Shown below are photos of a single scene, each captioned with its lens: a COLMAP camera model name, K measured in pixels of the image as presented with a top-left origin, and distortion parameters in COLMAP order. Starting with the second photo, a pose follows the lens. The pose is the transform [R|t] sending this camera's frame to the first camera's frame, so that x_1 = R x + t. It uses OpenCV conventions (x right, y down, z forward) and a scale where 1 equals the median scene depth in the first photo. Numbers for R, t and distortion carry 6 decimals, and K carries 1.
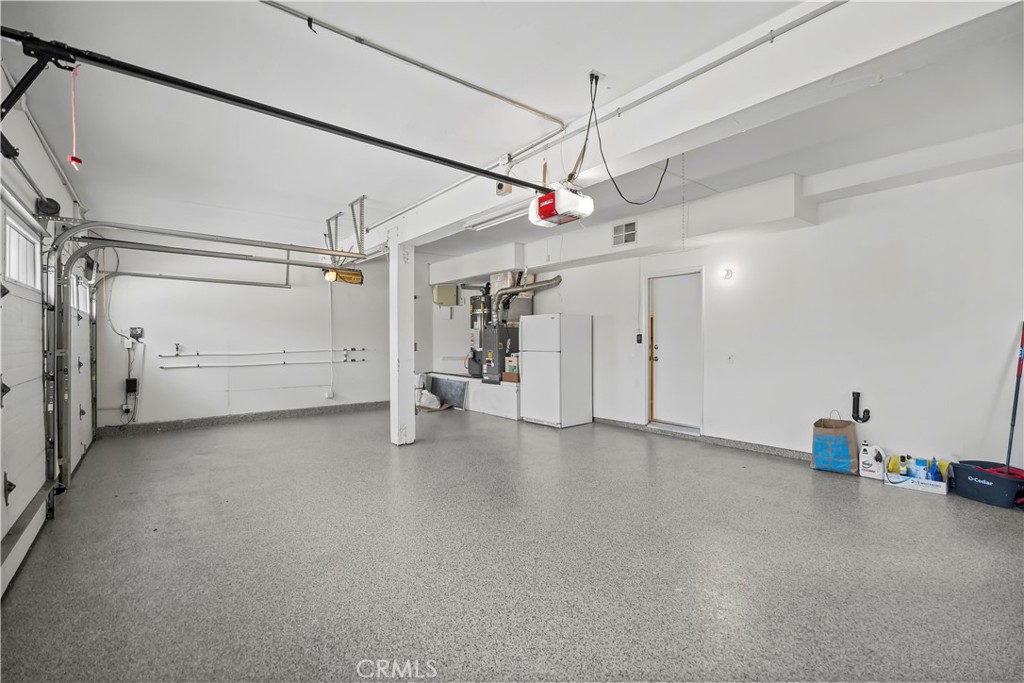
lens RADIAL K [[457.2, 0, 513.1], [0, 457.2, 341.0], [0, 0, 1]] dist [0.000356, -0.000195]
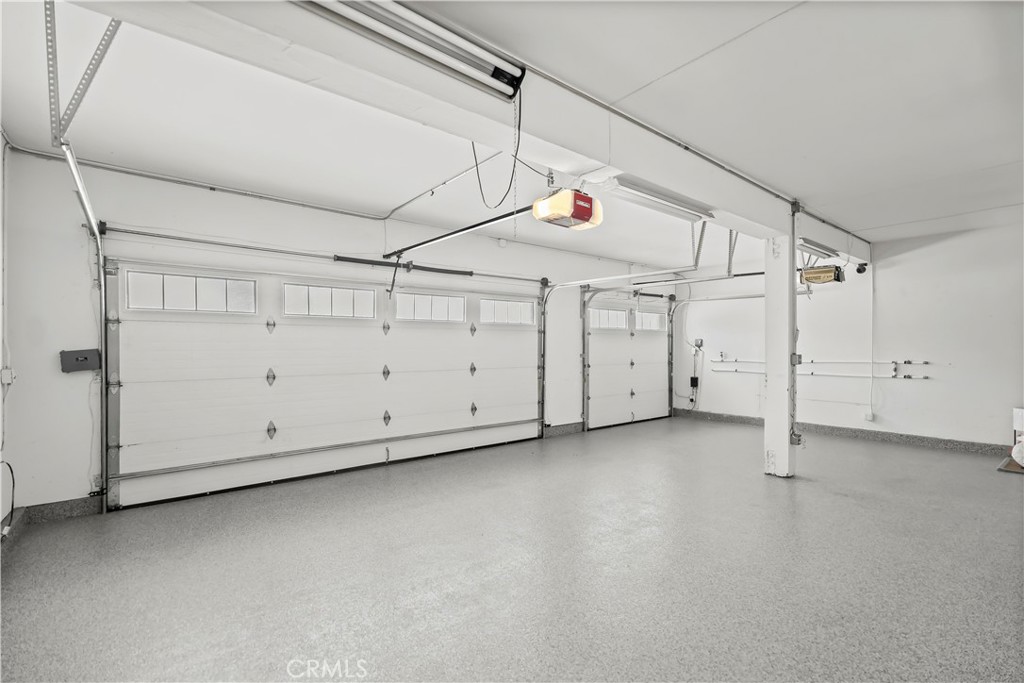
lens RADIAL K [[457.2, 0, 512.7], [0, 457.2, 346.3], [0, 0, 1]] dist [0.000356, -0.000195]
pose [[0.011118, -0.000344, -0.999938, 0.502760], [-0.006554, 0.999978, -0.000417, -0.004284], [0.999917, 0.006558, 0.011116, 0.432632]]
